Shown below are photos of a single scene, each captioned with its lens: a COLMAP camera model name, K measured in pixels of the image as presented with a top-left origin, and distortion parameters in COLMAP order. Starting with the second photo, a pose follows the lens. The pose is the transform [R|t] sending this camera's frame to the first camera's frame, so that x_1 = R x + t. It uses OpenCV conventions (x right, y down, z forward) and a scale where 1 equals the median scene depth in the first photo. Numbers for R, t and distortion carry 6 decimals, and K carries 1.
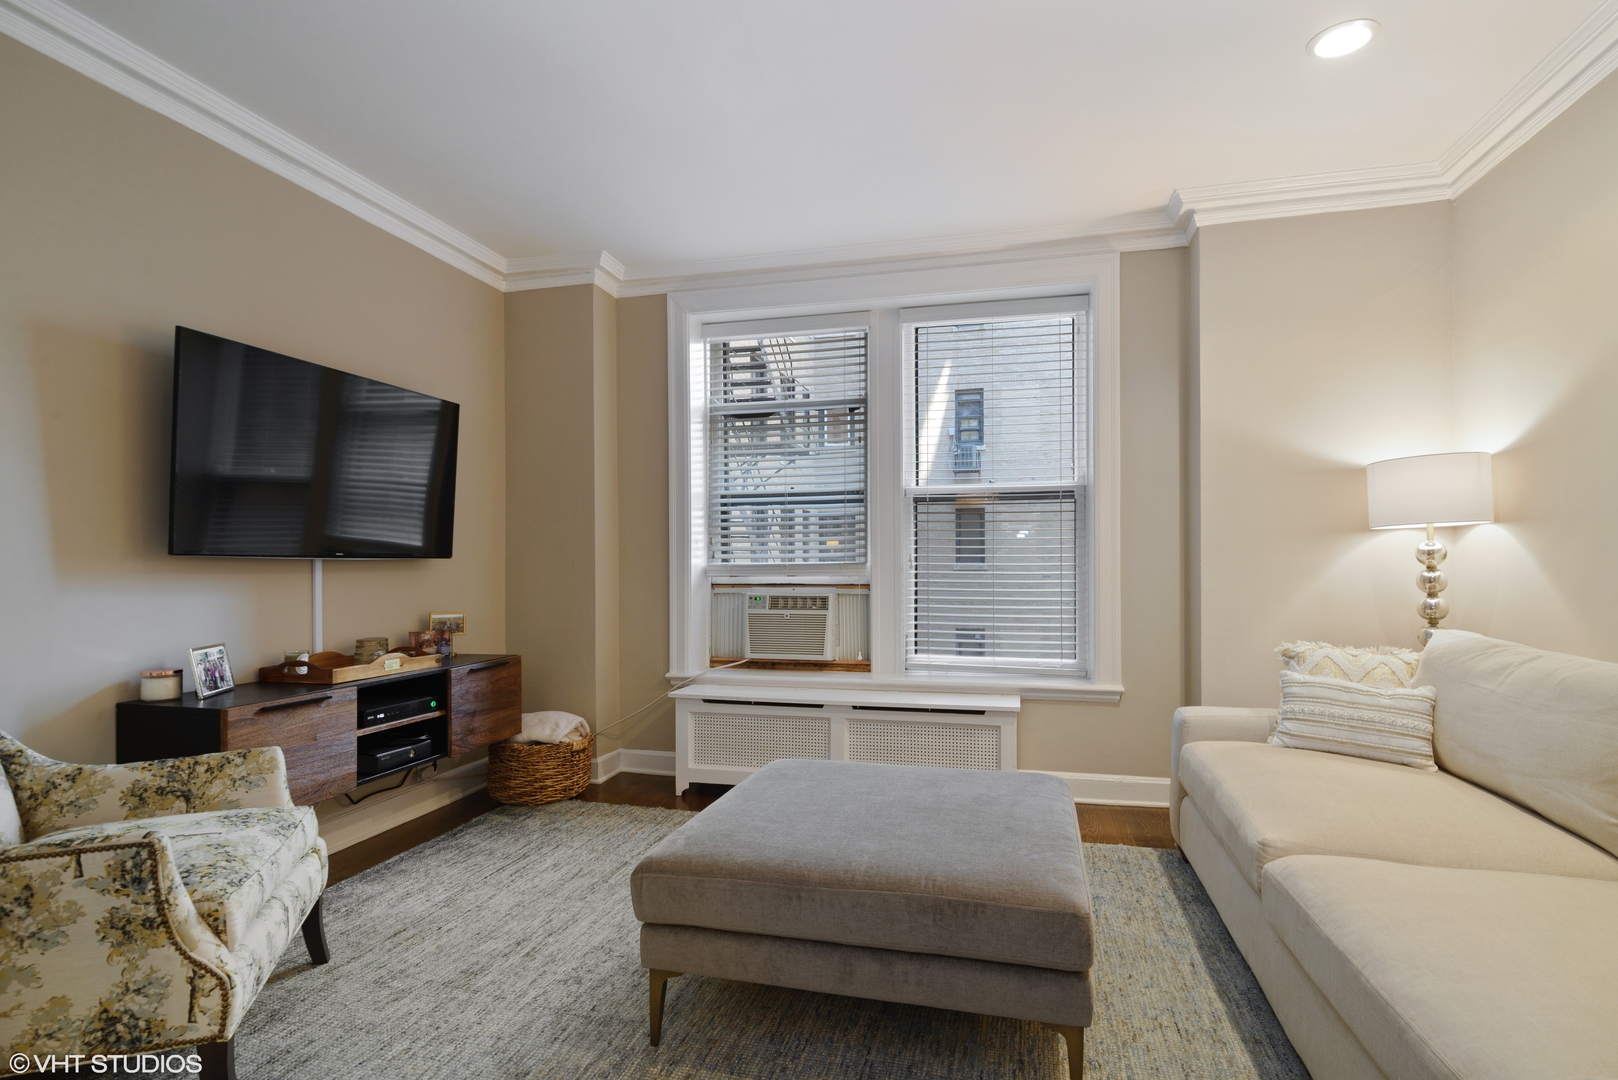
lens RADIAL K [[781.2, 0, 832.2], [0, 781.2, 548.9], [0, 0, 1]] dist [0.004451, -0.008235]
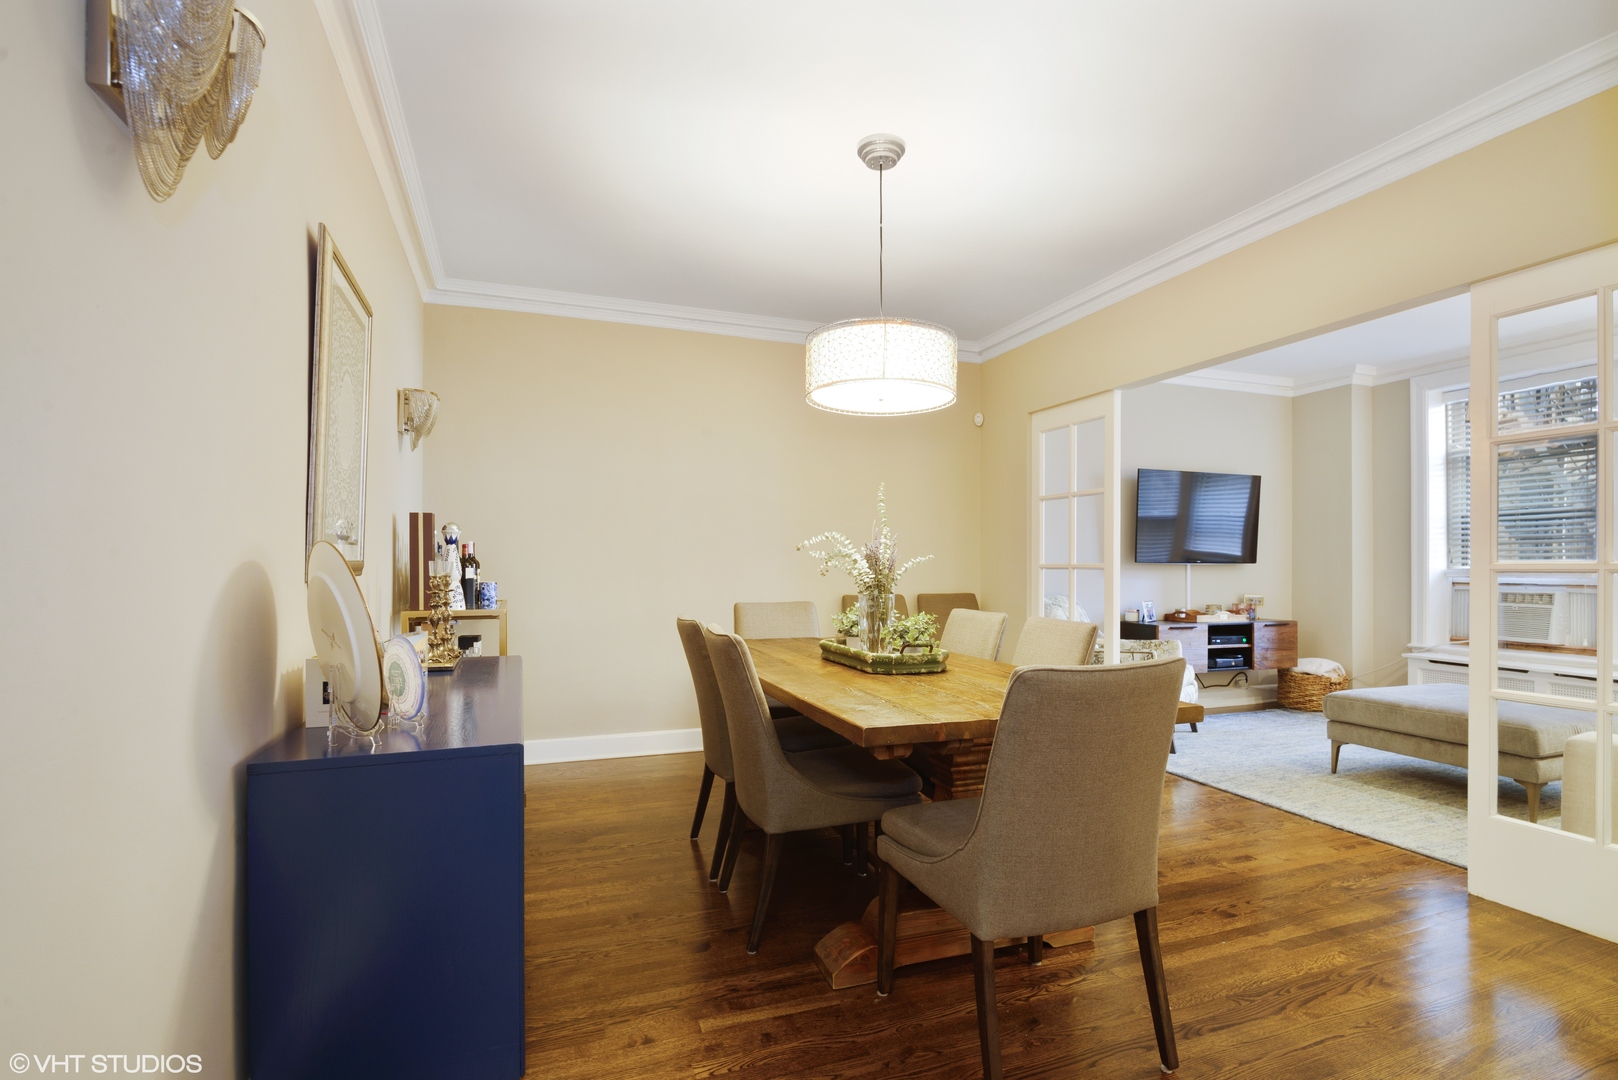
lens RADIAL K [[811.8, 0, 833.7], [0, 811.8, 573.4], [0, 0, 1]] dist [0.000881, -0.000273]
pose [[0.575390, 0.012974, -0.817776, 0.484882], [0.008476, 0.999726, 0.021824, -0.013815], [0.817835, -0.019489, 0.575123, -0.873052]]
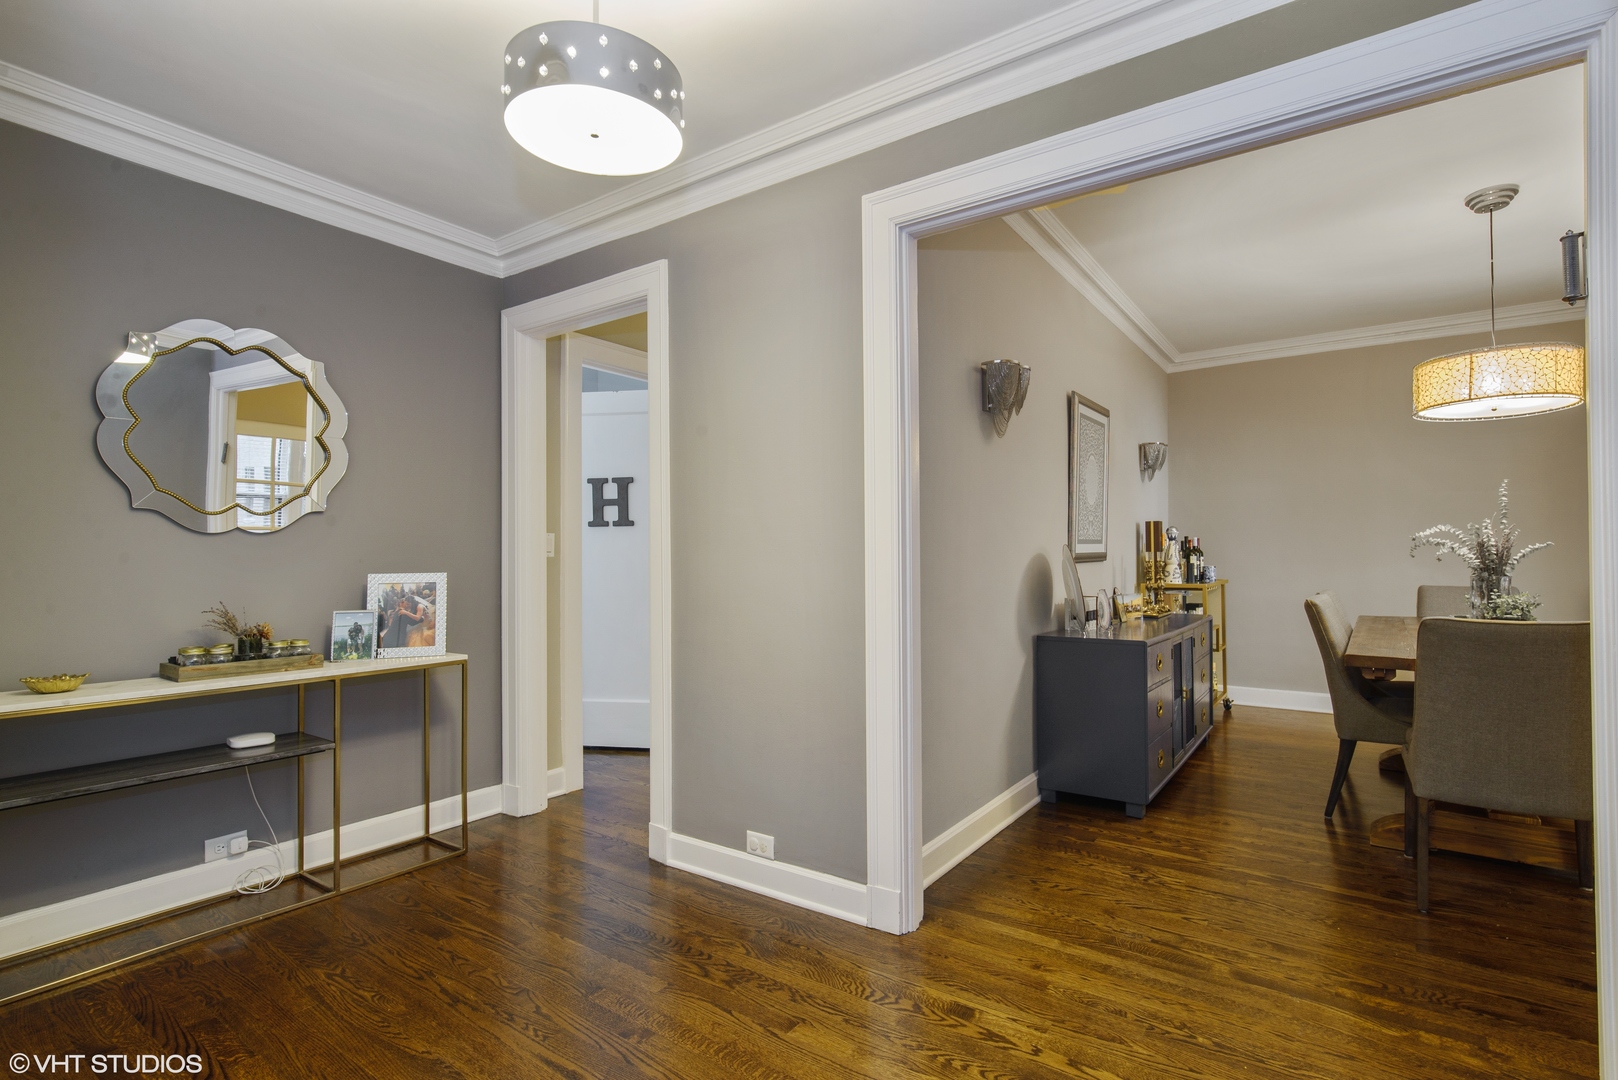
lens RADIAL K [[781.2, 0, 832.2], [0, 781.2, 548.9], [0, 0, 1]] dist [0.004451, -0.008235]
pose [[-0.342718, -0.003269, -0.939433, 1.028778], [0.020699, 0.999725, -0.011030, -0.012651], [0.939210, -0.023225, -0.342556, -0.771041]]
